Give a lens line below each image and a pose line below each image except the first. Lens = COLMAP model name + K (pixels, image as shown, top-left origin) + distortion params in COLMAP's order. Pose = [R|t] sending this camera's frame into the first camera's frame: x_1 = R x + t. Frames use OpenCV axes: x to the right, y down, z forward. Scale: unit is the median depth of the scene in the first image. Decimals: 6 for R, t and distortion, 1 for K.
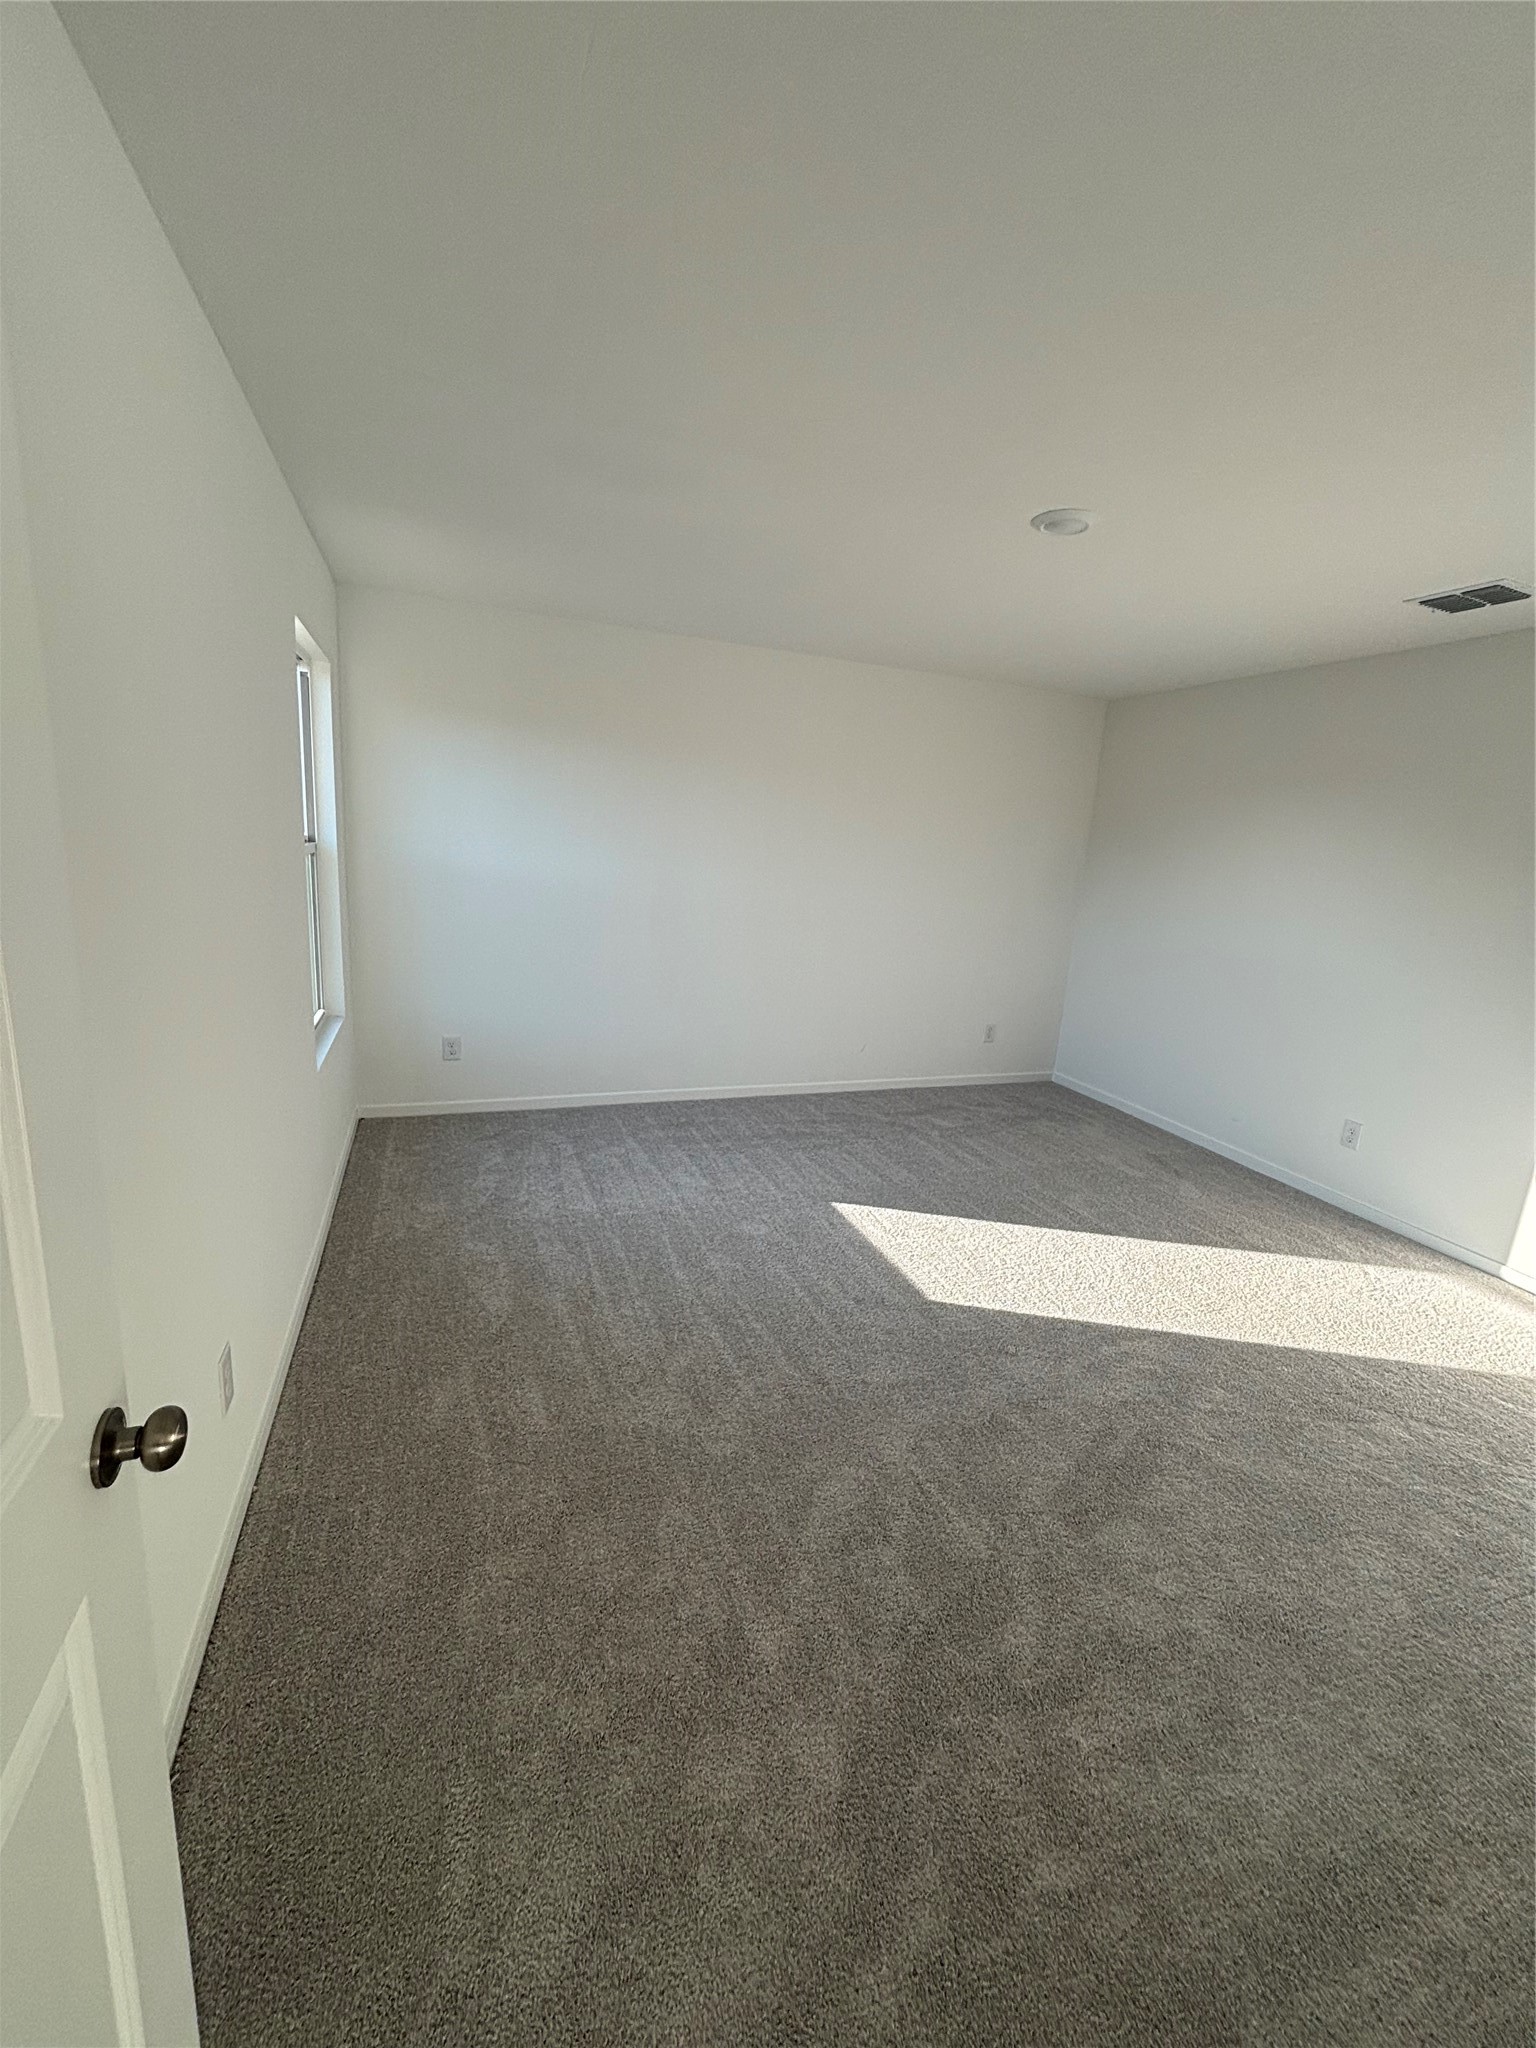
lens RADIAL K [[826.4, 0, 768.0], [0, 826.4, 1024.0], [0, 0, 1]] dist [0.001381, -0.000058]
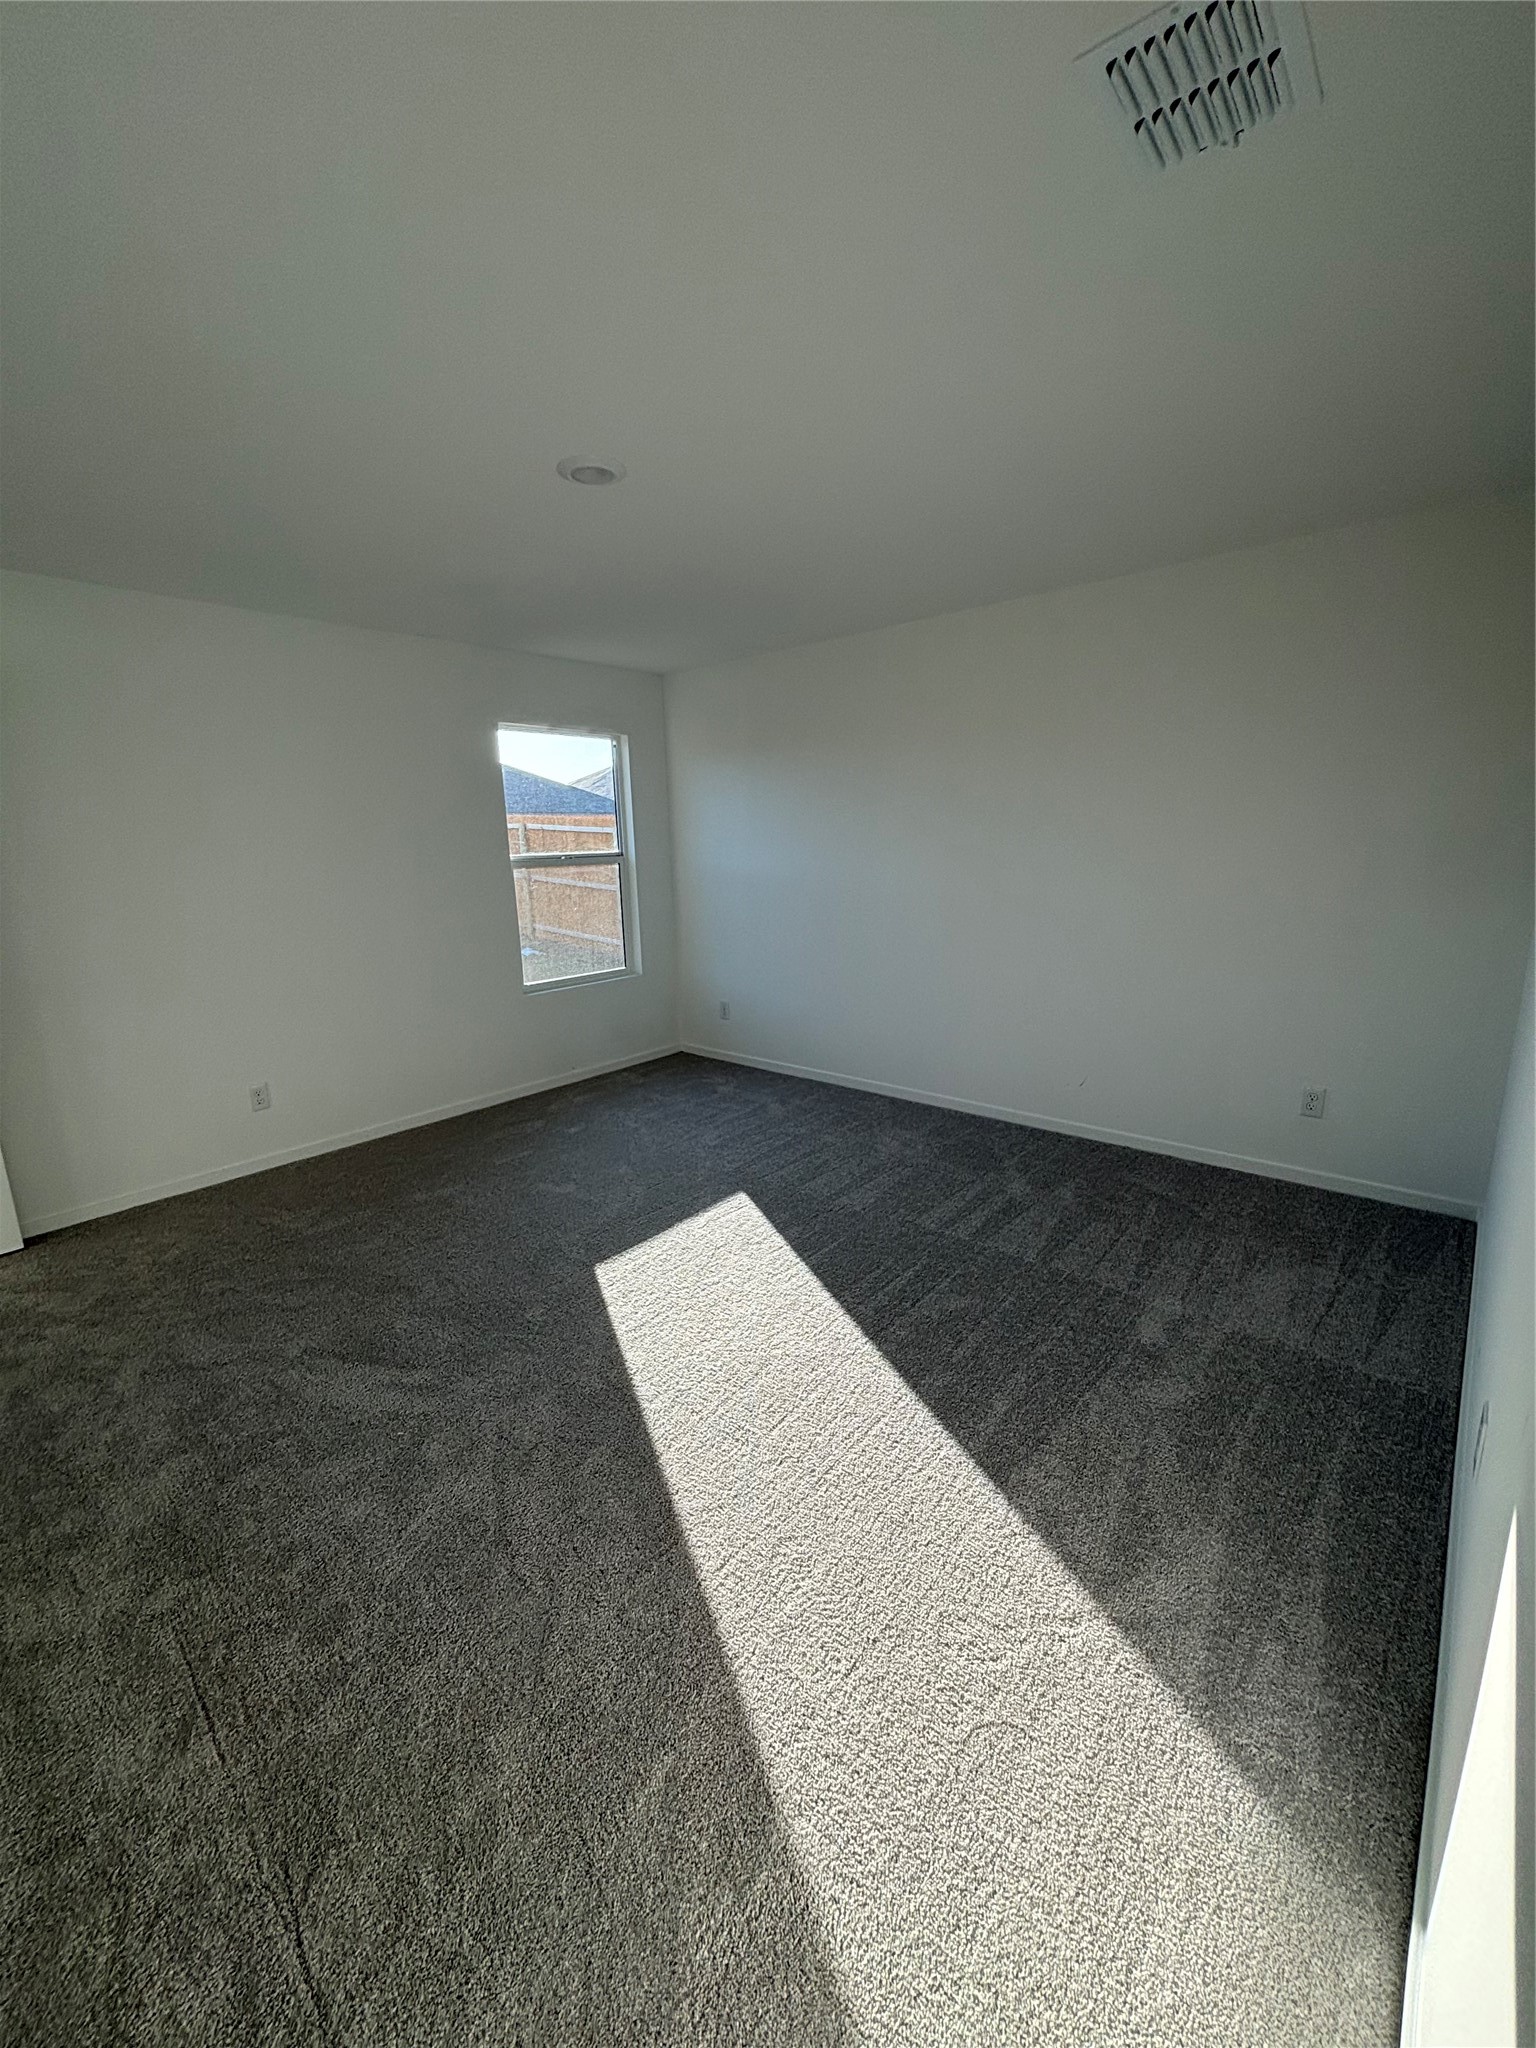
lens RADIAL K [[826.4, 0, 768.0], [0, 826.4, 1024.0], [0, 0, 1]] dist [0.001381, -0.000058]
pose [[0.486730, 0.118543, -0.865472, 0.784365], [-0.145217, 0.987944, 0.053650, -0.028225], [0.861397, 0.099568, 0.498077, 0.454100]]
